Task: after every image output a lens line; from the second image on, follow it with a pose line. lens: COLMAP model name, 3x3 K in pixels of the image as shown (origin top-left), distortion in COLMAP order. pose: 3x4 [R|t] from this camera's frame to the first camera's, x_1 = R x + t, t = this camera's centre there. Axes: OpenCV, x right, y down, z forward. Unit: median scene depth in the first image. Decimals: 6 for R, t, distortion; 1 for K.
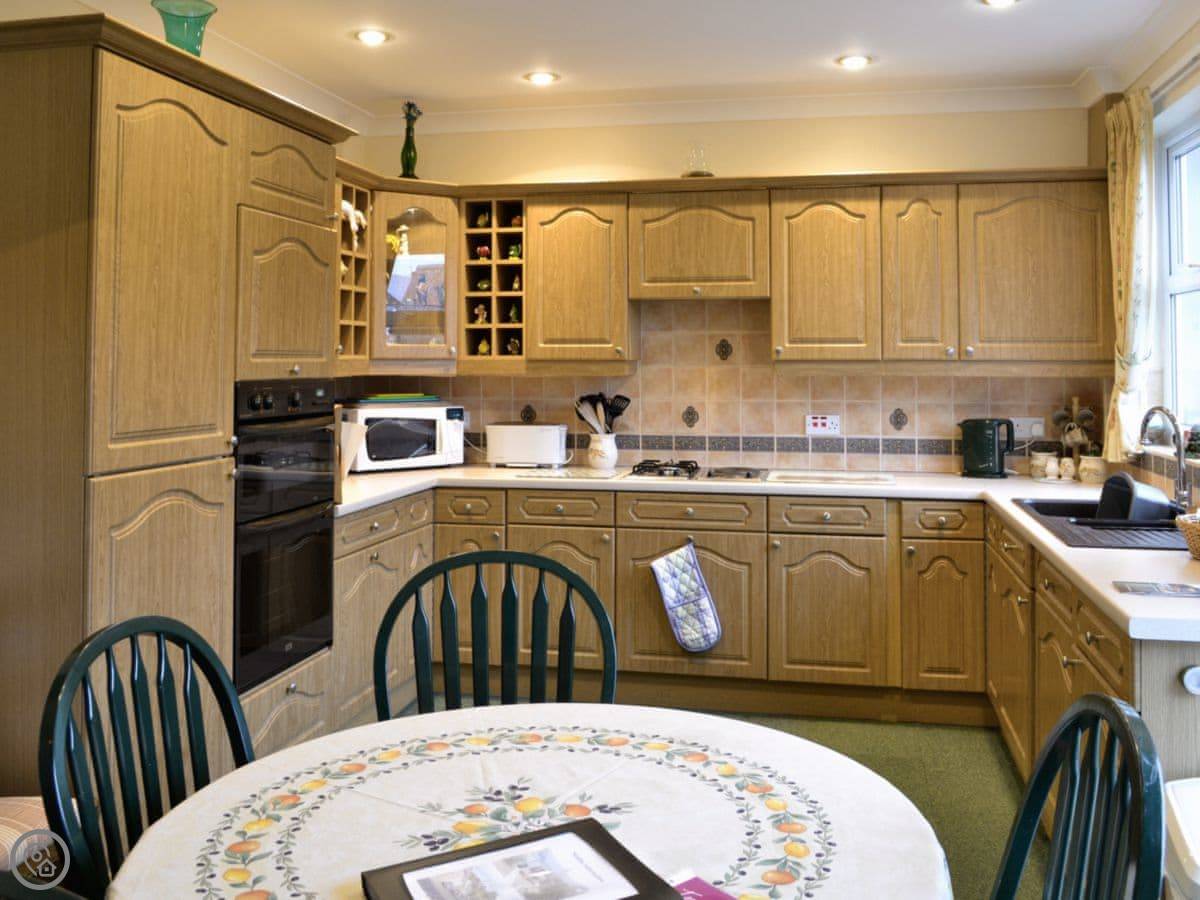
lens RADIAL K [[1100.6, 0, 600.2], [0, 1100.6, 414.0], [0, 0, 1]] dist [-0.036746, 0.003776]
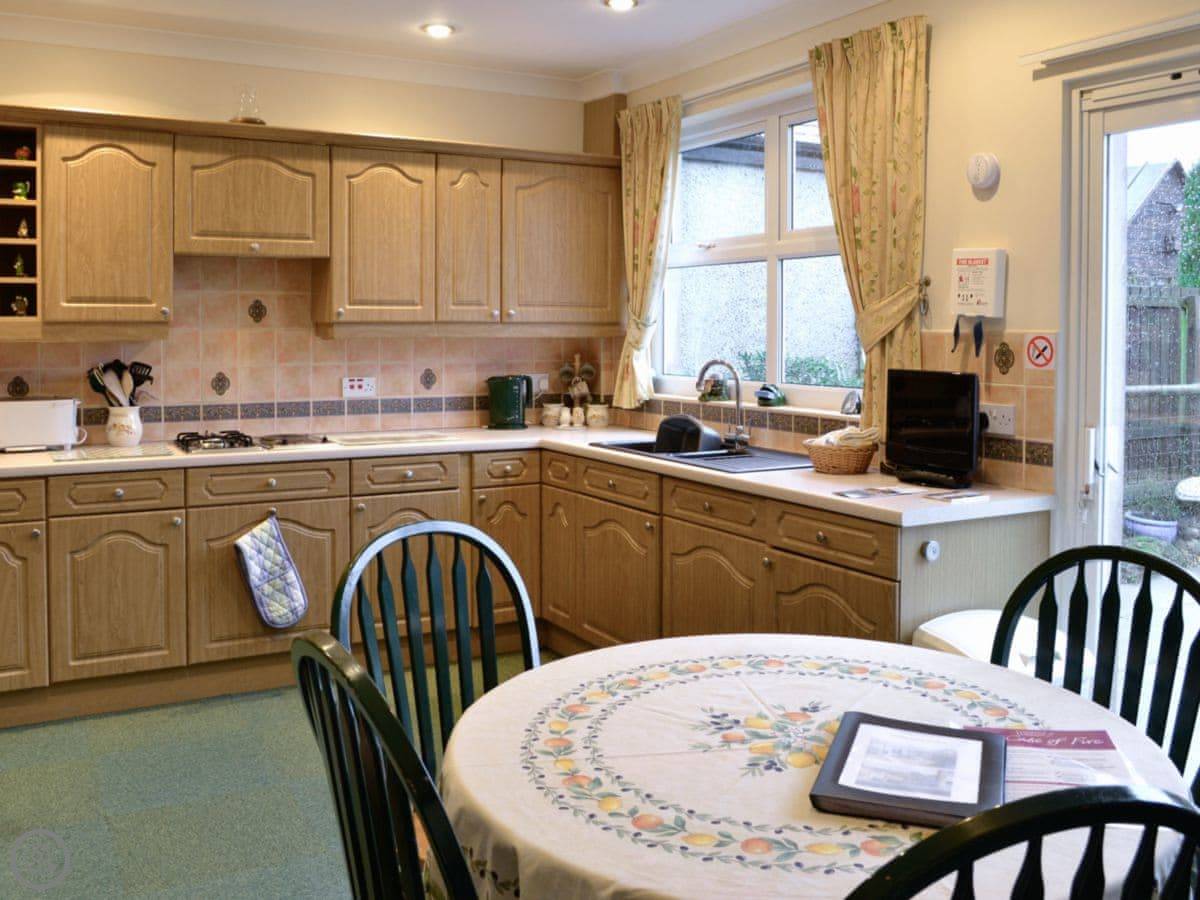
lens RADIAL K [[1108.3, 0, 600.0], [0, 1108.3, 450.0], [0, 0, 1]] dist [-0.044000, -0.005092]
pose [[0.752075, -0.071745, 0.655161, -0.324640], [0.029466, 0.996724, 0.075324, -0.002523], [-0.658419, -0.037344, 0.751725, 0.100326]]
